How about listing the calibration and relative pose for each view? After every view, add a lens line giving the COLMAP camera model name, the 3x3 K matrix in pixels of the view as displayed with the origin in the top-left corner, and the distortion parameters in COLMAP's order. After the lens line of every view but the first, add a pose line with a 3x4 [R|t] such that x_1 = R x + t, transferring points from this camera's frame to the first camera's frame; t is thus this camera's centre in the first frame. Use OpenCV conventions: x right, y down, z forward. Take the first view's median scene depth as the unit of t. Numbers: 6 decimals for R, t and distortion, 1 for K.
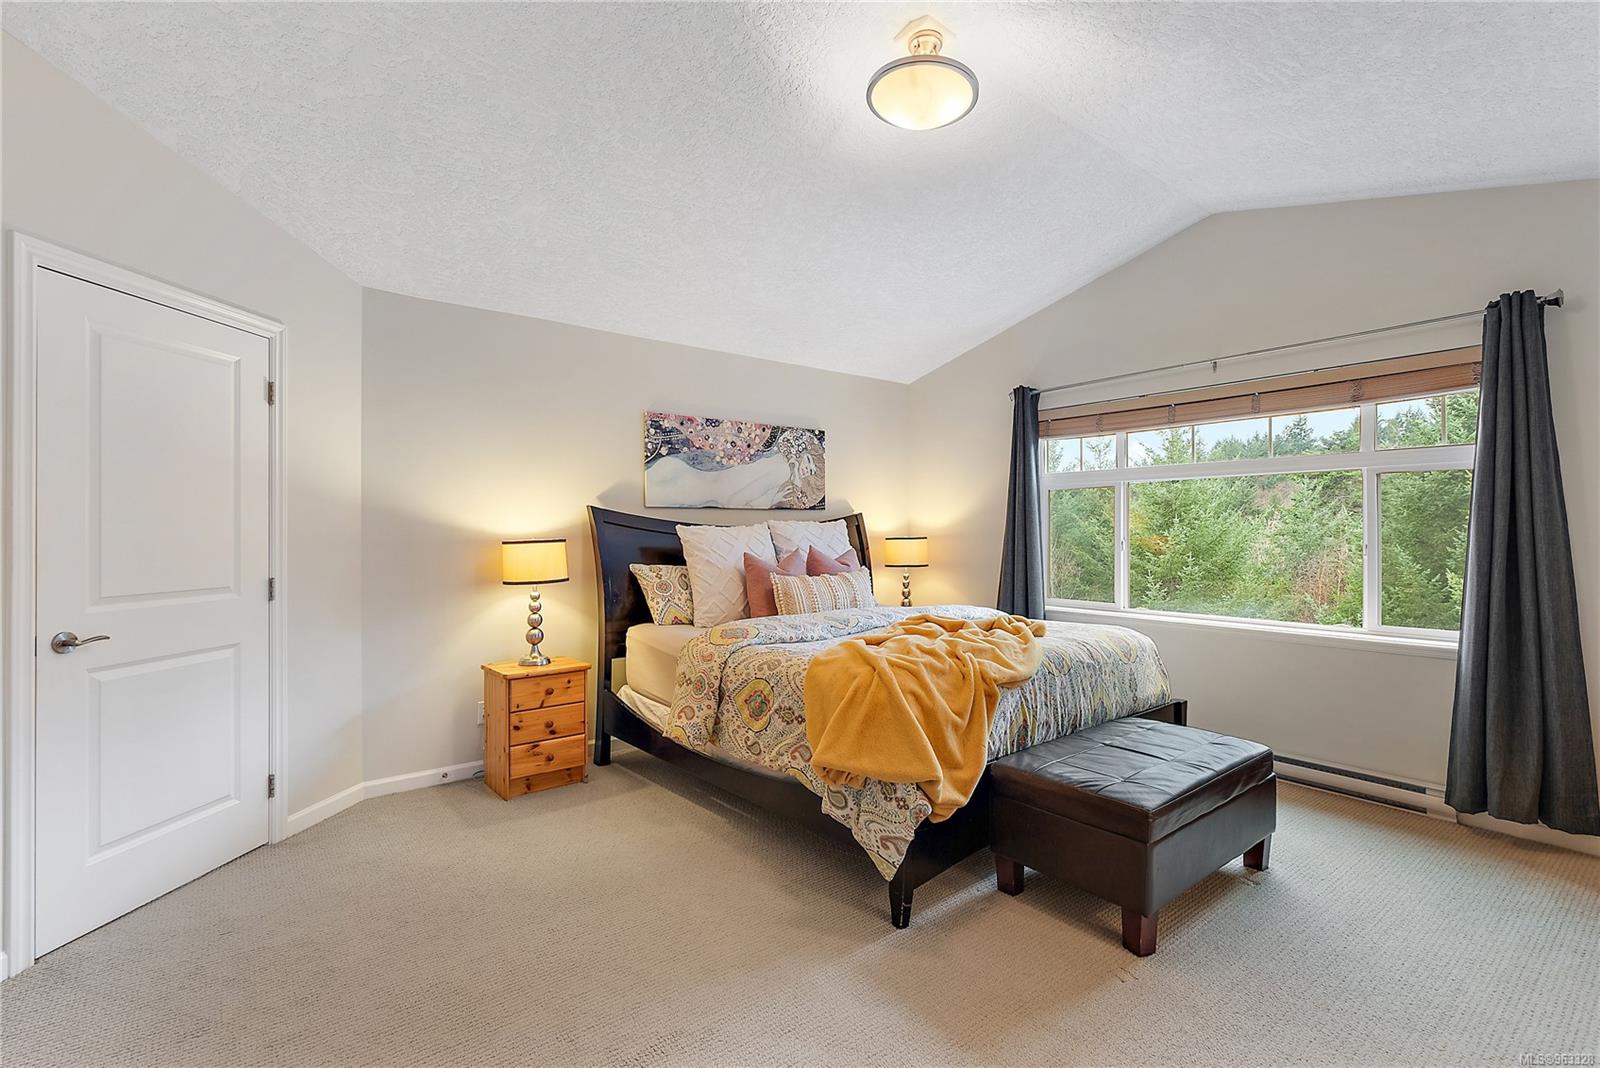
lens RADIAL K [[731.5, 0, 789.4], [0, 731.5, 530.8], [0, 0, 1]] dist [-0.004544, 0.002534]
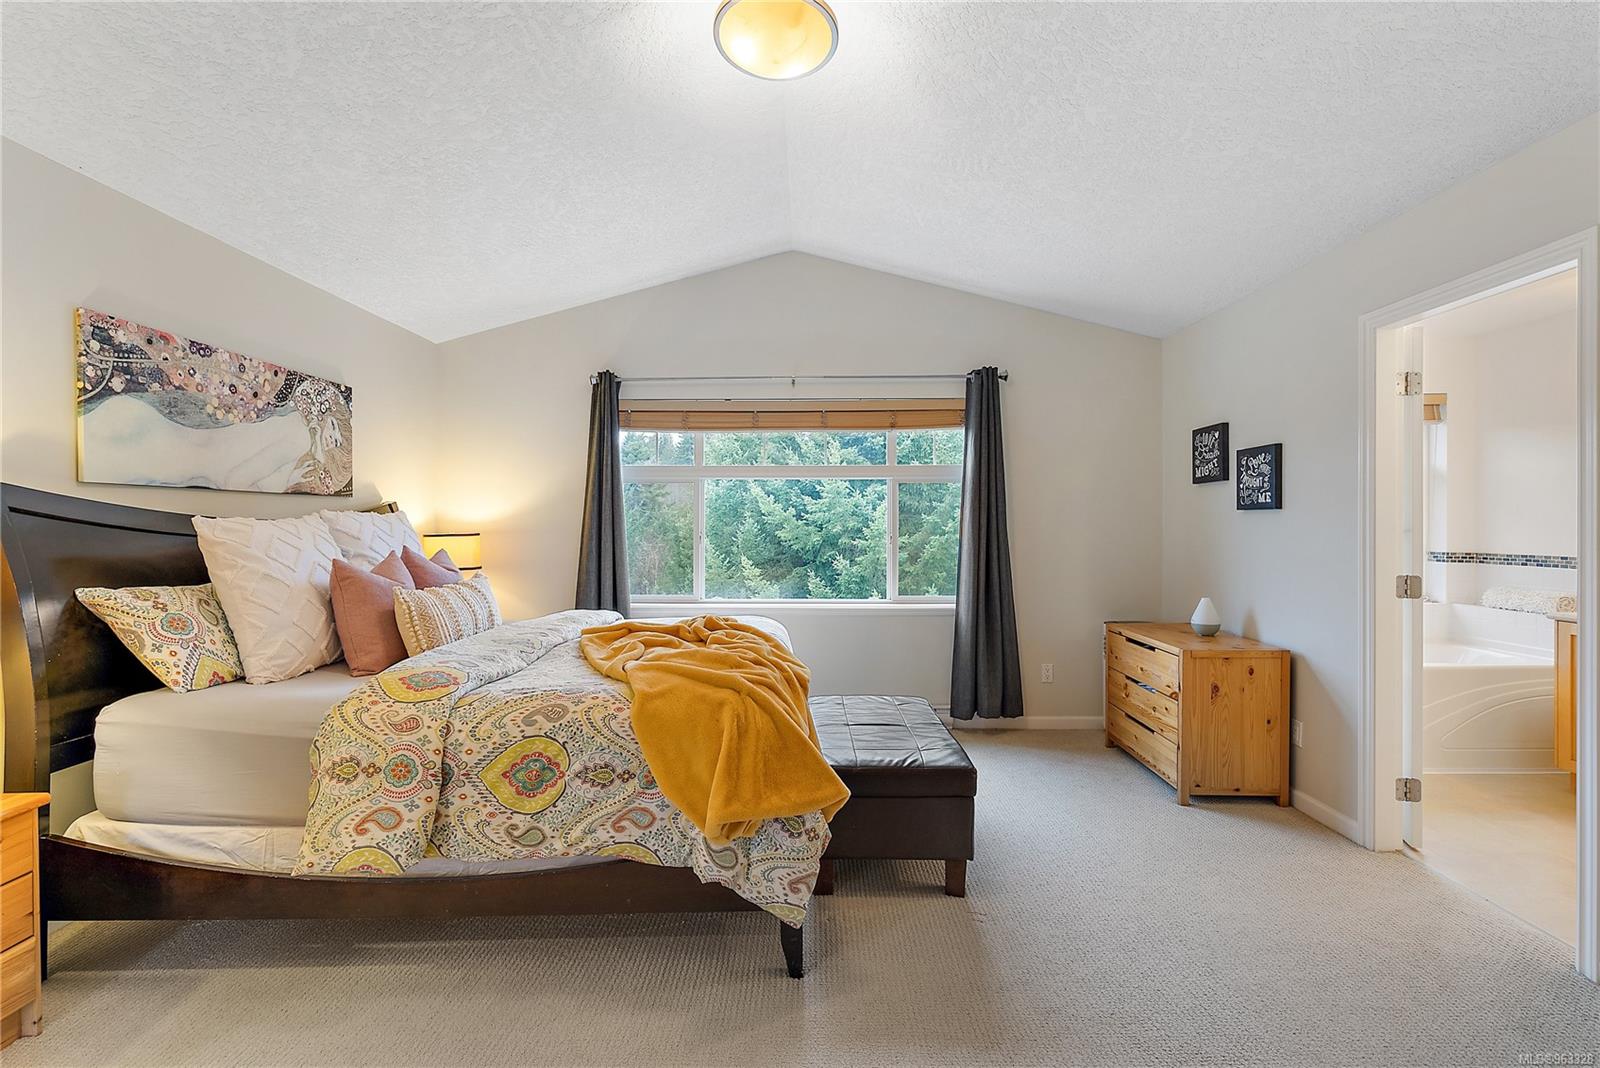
lens RADIAL K [[731.5, 0, 798.5], [0, 731.5, 531.2], [0, 0, 1]] dist [-0.004544, 0.002534]
pose [[0.626702, -0.006836, 0.779229, -0.313875], [0.000457, 0.999965, 0.008405, -0.000787], [-0.779258, -0.004912, 0.626683, 0.266270]]
